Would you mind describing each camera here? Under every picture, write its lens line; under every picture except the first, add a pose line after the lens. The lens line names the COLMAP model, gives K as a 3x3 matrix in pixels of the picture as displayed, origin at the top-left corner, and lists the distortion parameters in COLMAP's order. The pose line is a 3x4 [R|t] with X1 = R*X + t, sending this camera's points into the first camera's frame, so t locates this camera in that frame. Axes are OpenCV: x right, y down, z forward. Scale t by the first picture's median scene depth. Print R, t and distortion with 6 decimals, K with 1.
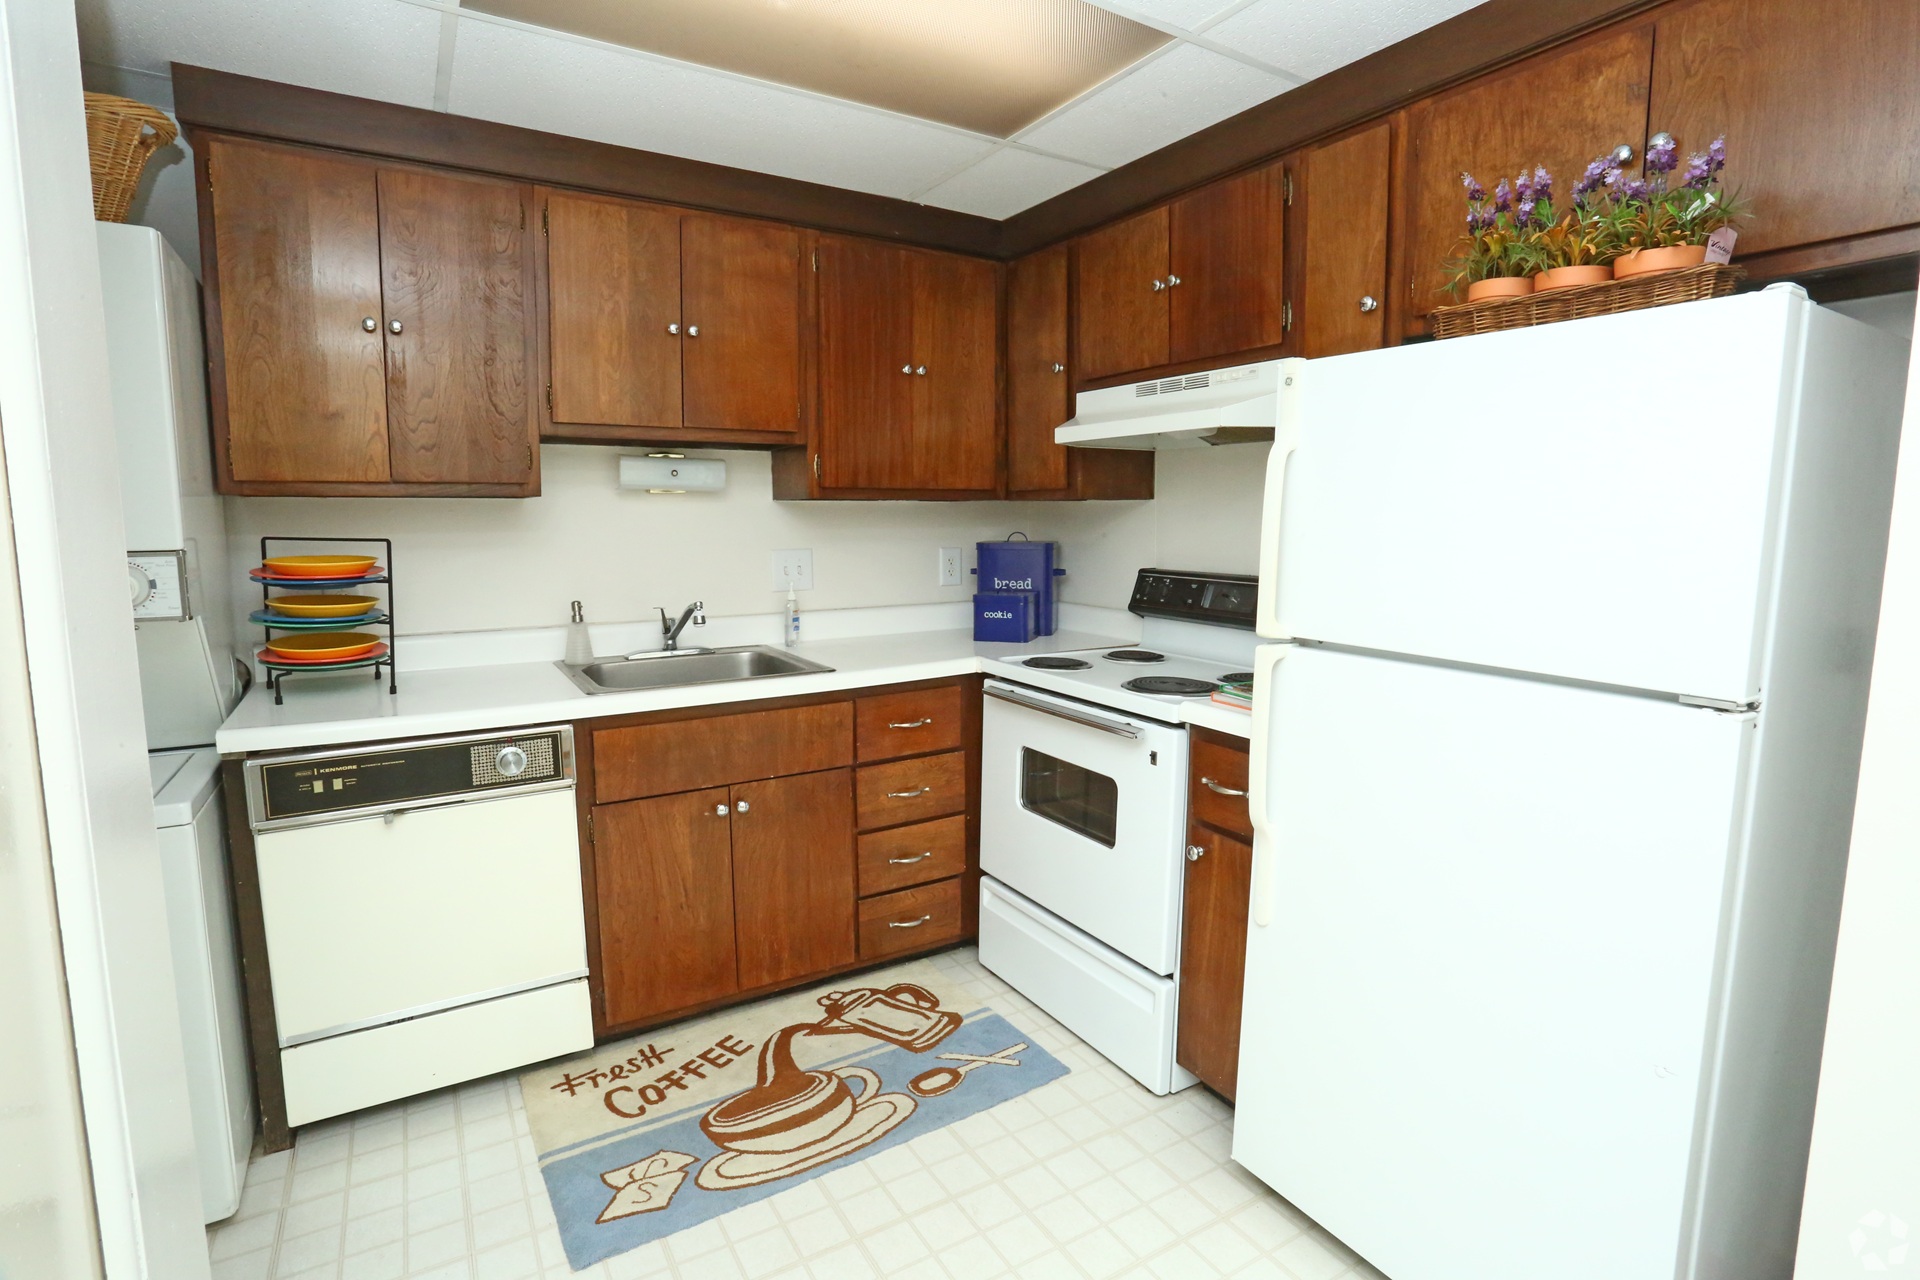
lens RADIAL K [[941.0, 0, 955.9], [0, 941.0, 627.0], [0, 0, 1]] dist [-0.062782, 0.029897]
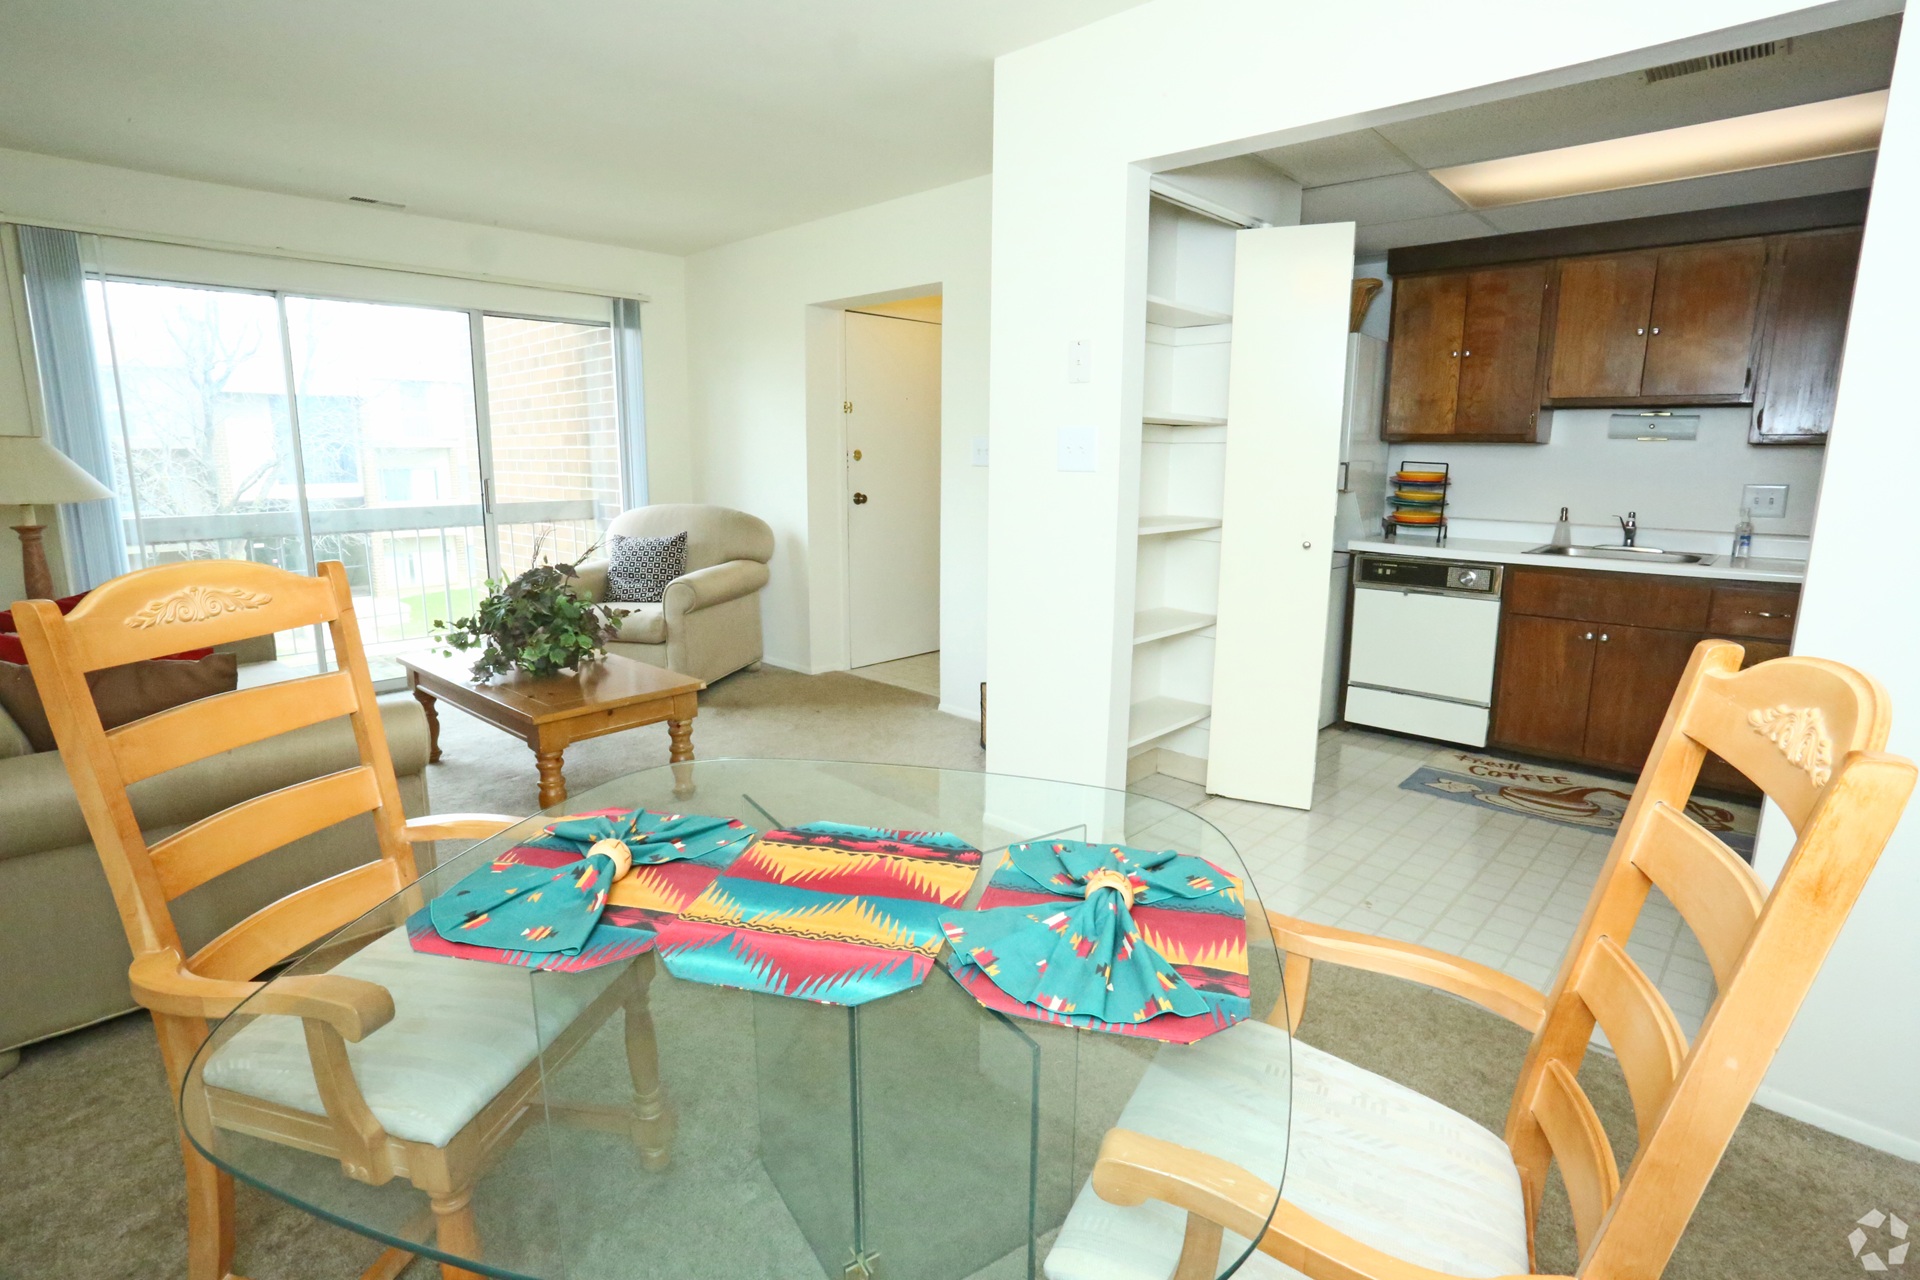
lens RADIAL K [[941.0, 0, 955.9], [0, 941.0, 627.0], [0, 0, 1]] dist [-0.062782, 0.029897]
pose [[0.265856, 0.173960, -0.948187, 0.995193], [-0.126299, 0.981391, 0.144639, 0.090752], [0.955704, 0.081302, 0.282879, -0.512864]]
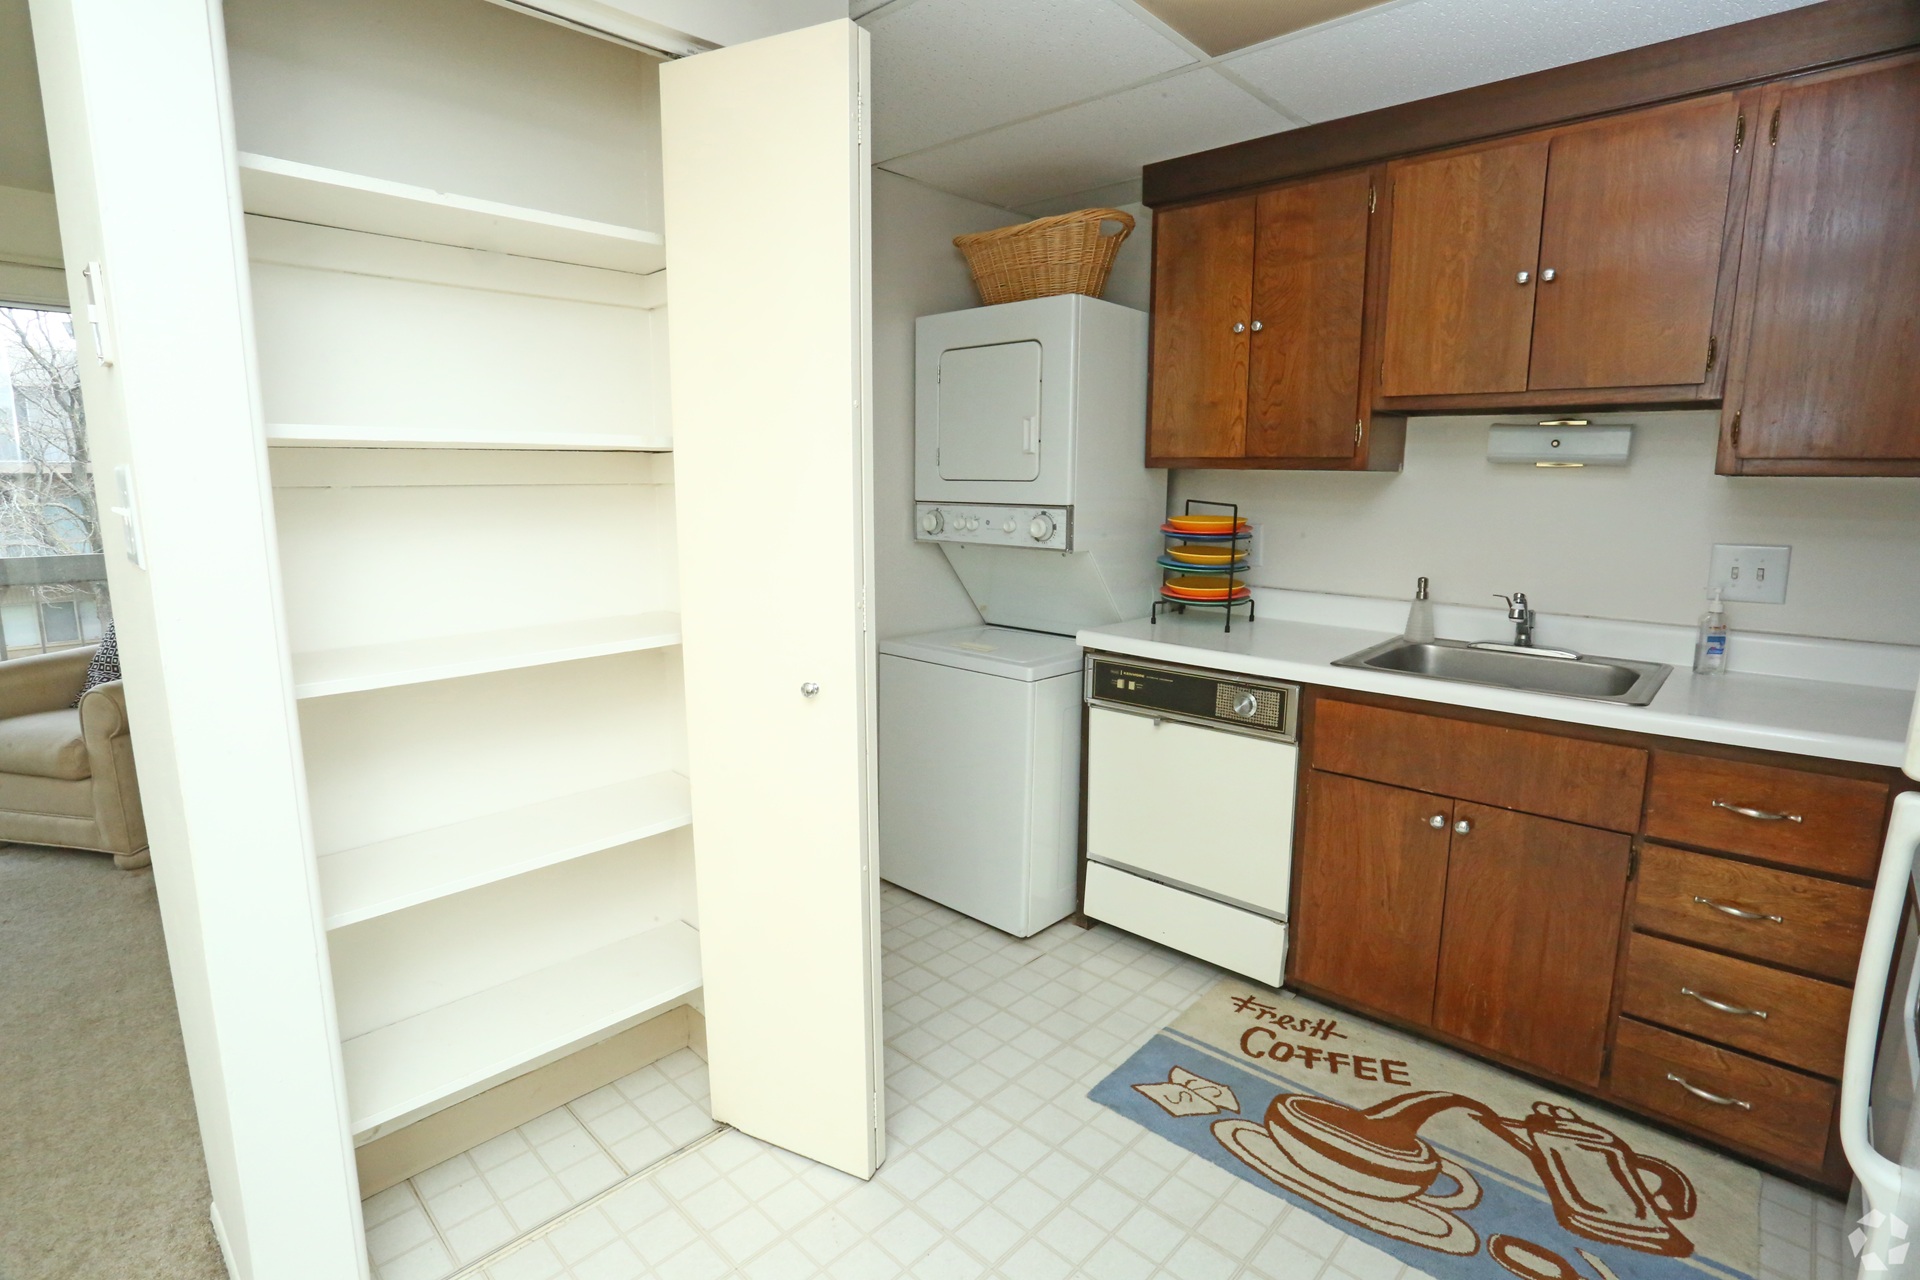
lens RADIAL K [[941.0, 0, 955.9], [0, 941.0, 627.0], [0, 0, 1]] dist [-0.062782, 0.029897]
pose [[0.267504, 0.153873, -0.951191, 0.457666], [-0.122749, 0.984566, 0.124751, -0.043689], [0.955706, 0.083387, 0.282263, 0.301840]]
